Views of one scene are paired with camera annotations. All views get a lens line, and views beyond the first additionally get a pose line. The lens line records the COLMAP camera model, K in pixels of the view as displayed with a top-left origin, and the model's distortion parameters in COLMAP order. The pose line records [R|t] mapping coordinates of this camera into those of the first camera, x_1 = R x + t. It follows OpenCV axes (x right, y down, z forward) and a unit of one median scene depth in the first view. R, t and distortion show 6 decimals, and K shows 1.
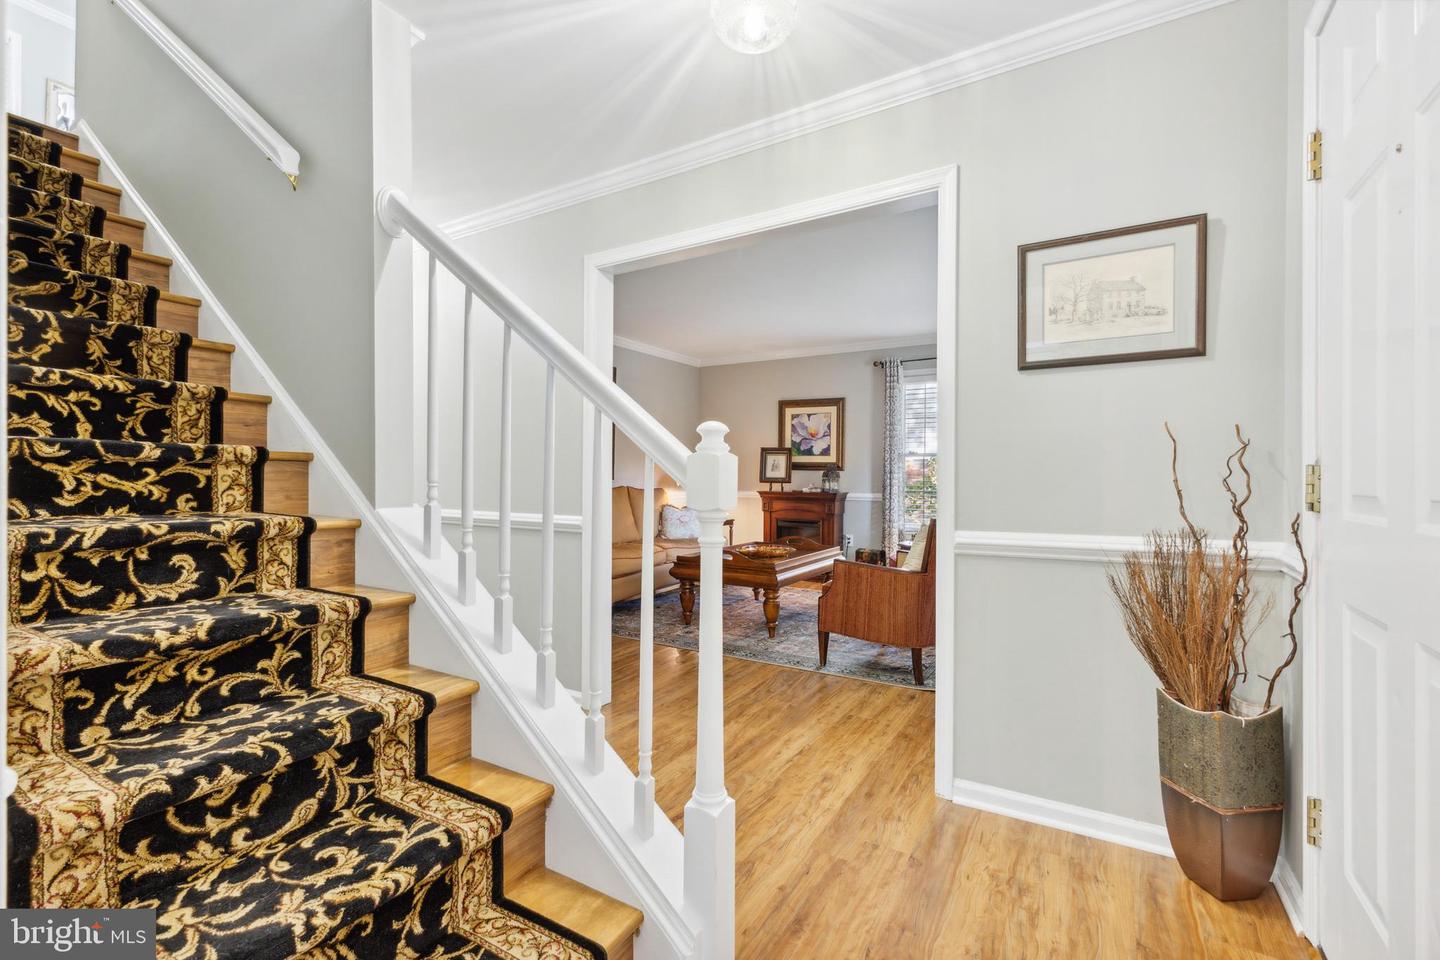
lens RADIAL K [[640.1, 0, 717.6], [0, 640.1, 475.0], [0, 0, 1]] dist [0.003153, 0.000191]
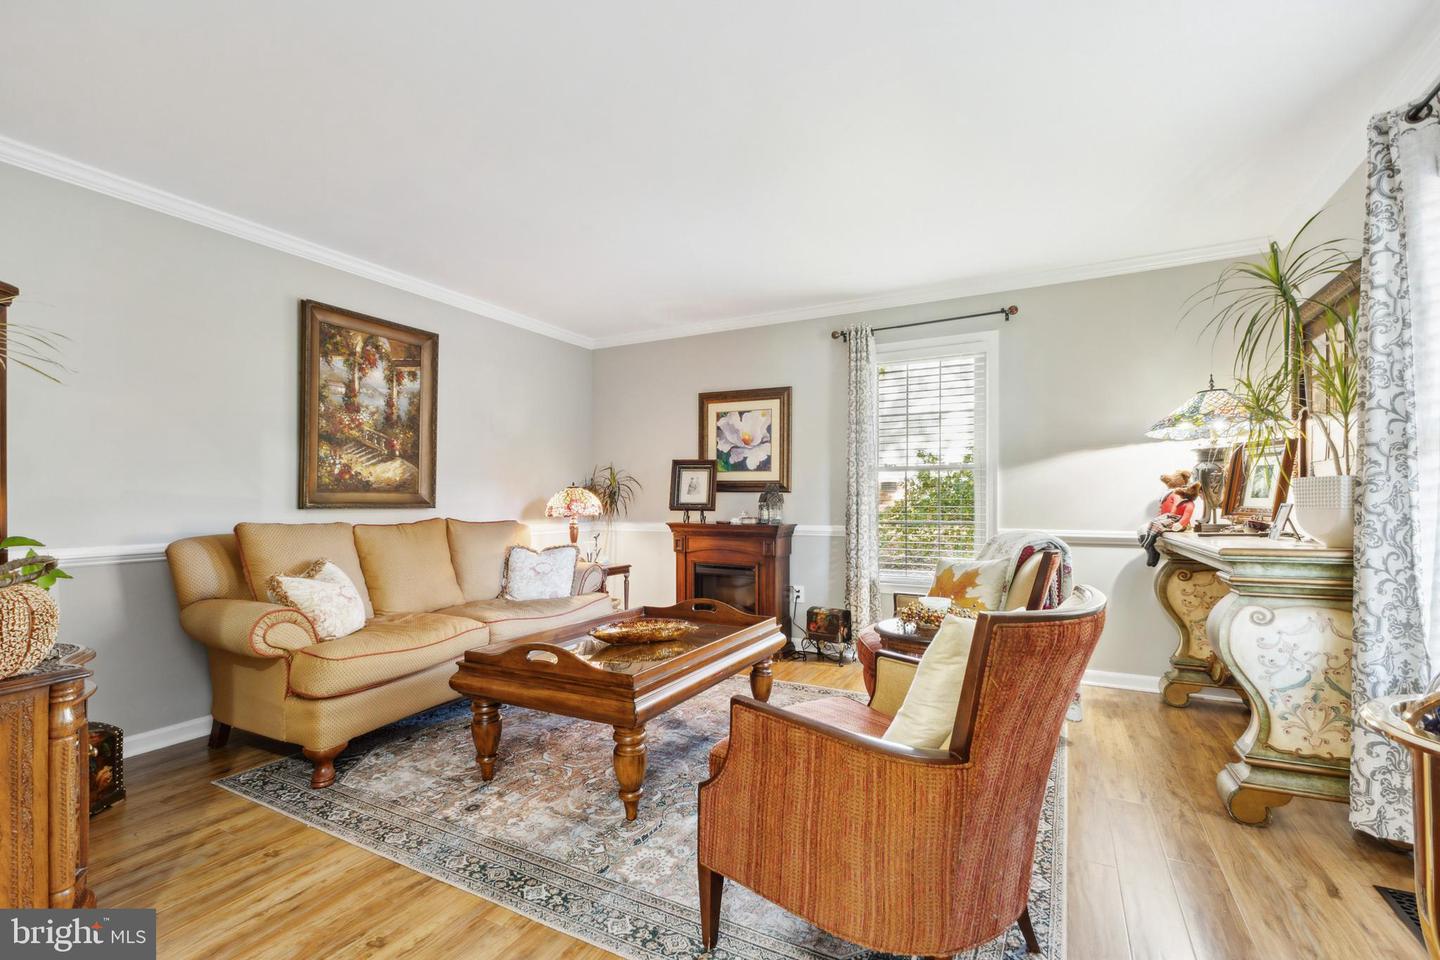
lens RADIAL K [[640.1, 0, 719.3], [0, 640.1, 494.4], [0, 0, 1]] dist [0.003153, 0.000191]
pose [[0.998377, -0.004162, 0.056798, 0.080912], [0.004764, 0.999934, -0.010469, 0.002071], [-0.056751, 0.010723, 0.998331, 0.313329]]
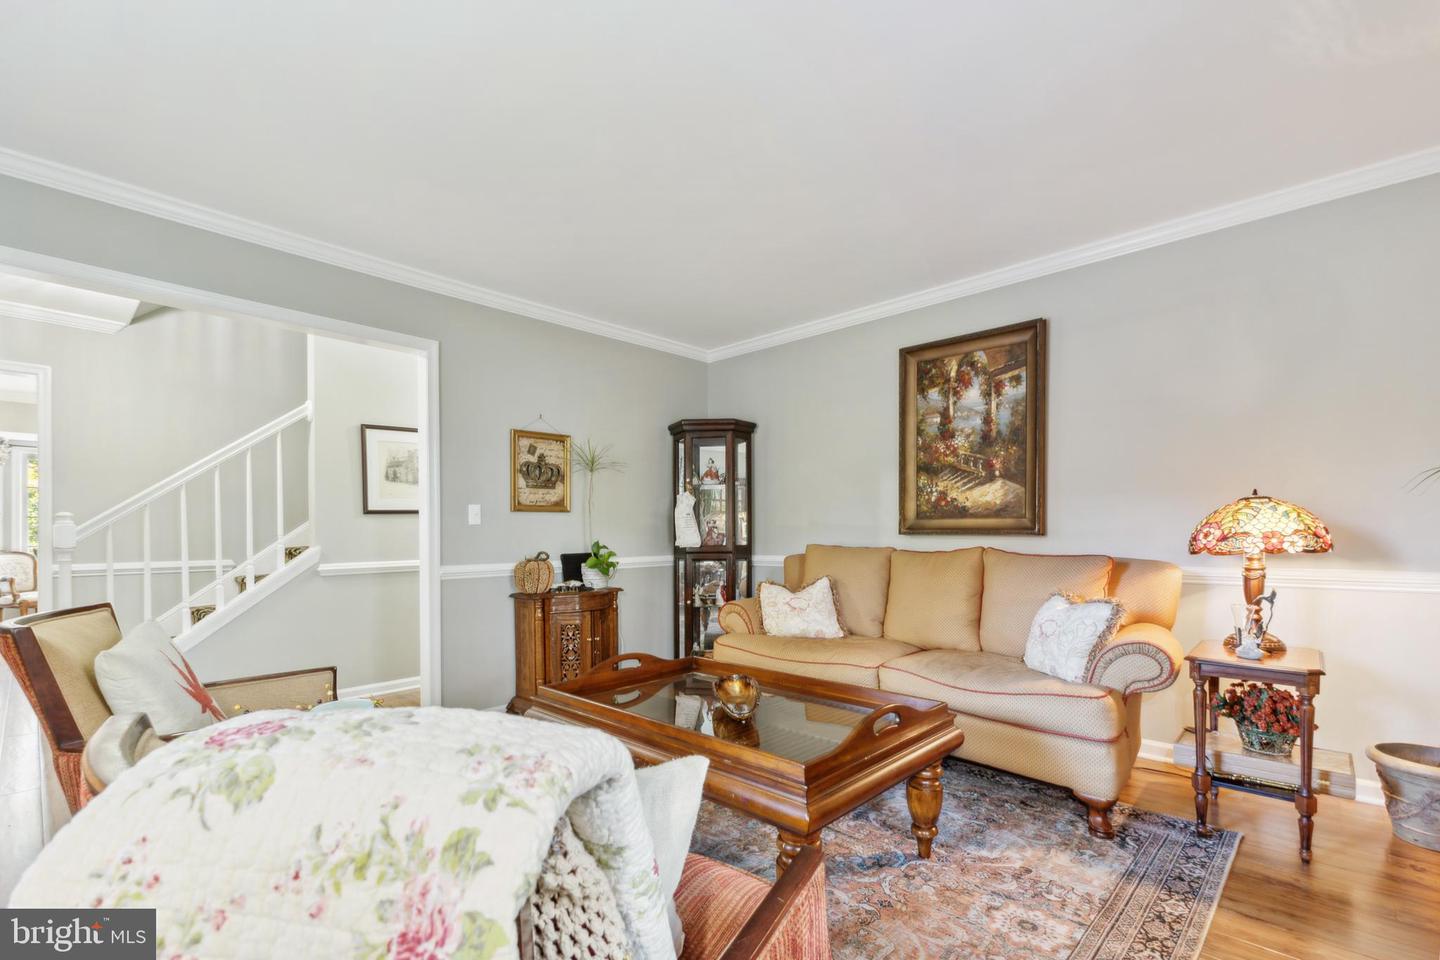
lens RADIAL K [[640.1, 0, 718.3], [0, 640.1, 534.0], [0, 0, 1]] dist [0.003153, 0.000191]
pose [[-0.221723, 0.005489, -0.975094, 0.360967], [0.002116, 0.999985, 0.005148, 0.003072], [0.975107, -0.000922, -0.221731, 0.774045]]
